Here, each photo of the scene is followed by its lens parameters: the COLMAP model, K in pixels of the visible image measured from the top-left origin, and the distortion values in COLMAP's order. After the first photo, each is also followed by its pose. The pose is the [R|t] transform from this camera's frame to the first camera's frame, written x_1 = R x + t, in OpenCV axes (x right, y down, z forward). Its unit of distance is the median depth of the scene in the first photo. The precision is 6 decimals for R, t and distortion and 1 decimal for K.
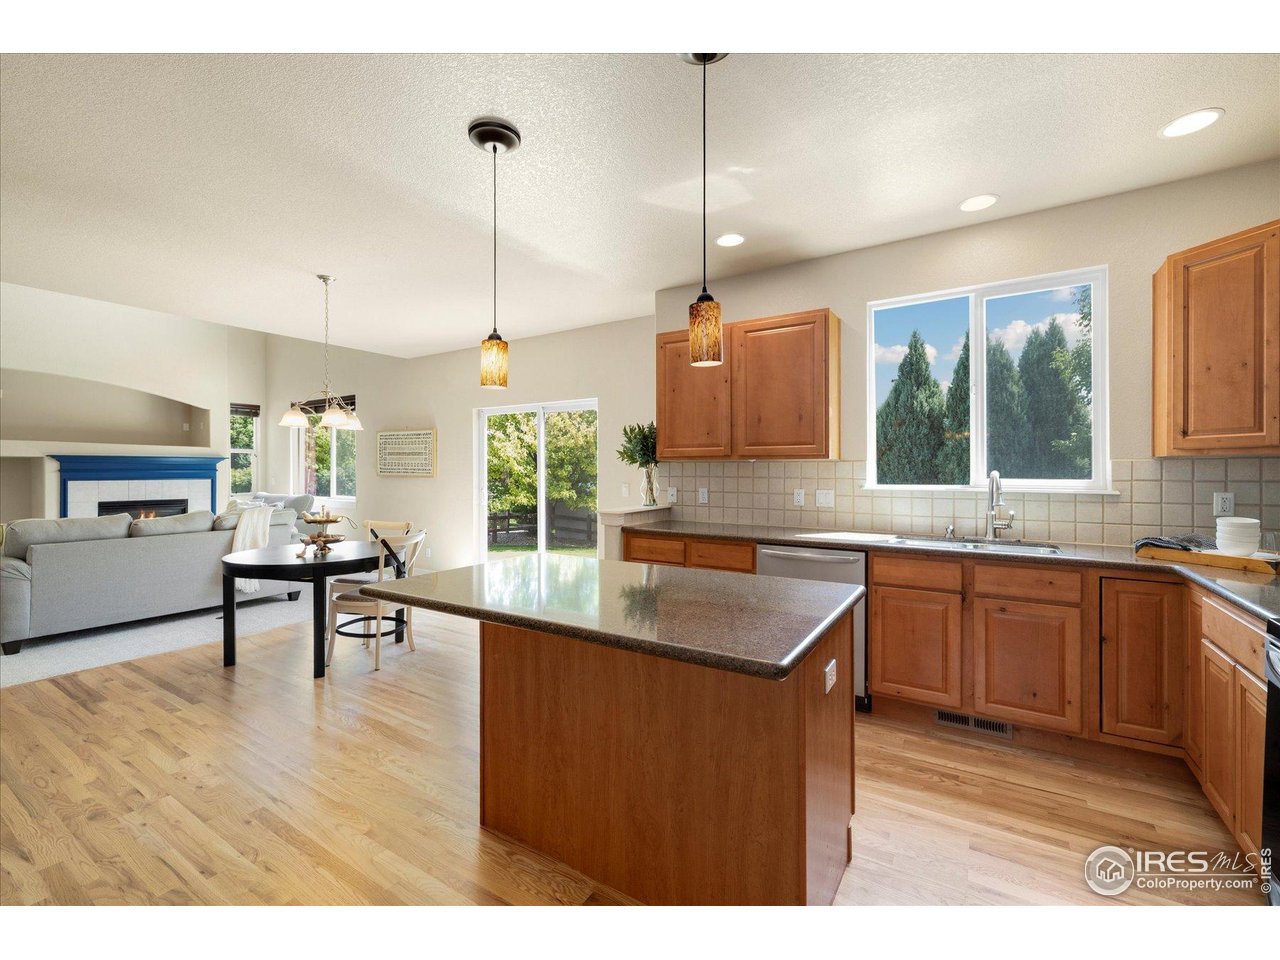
lens RADIAL K [[542.1, 0, 636.3], [0, 542.1, 472.8], [0, 0, 1]] dist [0.001578, 0.000384]
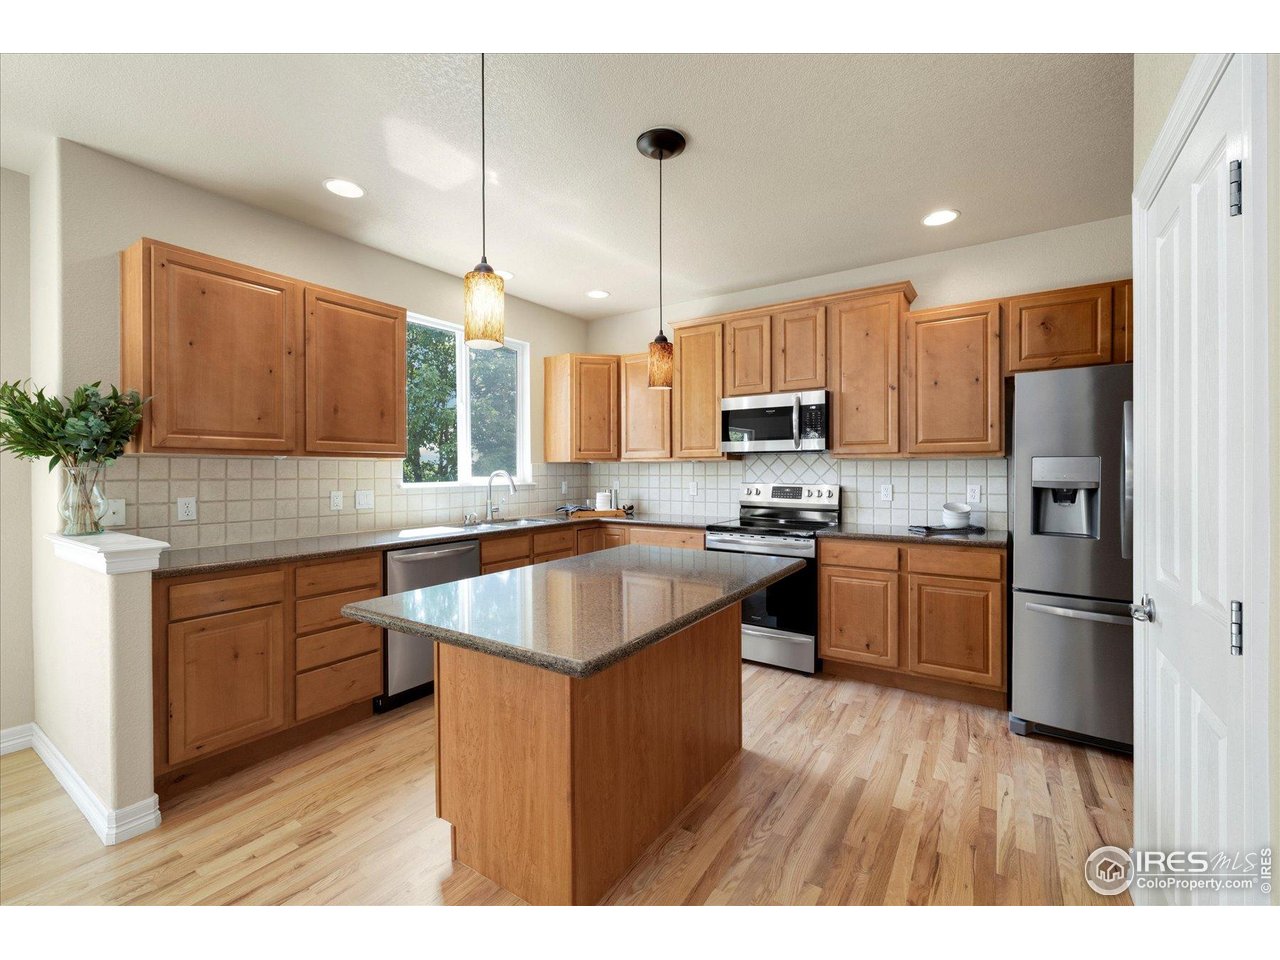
lens RADIAL K [[542.1, 0, 636.6], [0, 542.1, 474.1], [0, 0, 1]] dist [0.001578, 0.000384]
pose [[0.027803, -0.007365, 0.999586, -0.594508], [0.008122, 0.999942, 0.007142, 0.000098], [-0.999580, 0.007921, 0.027861, 0.504899]]
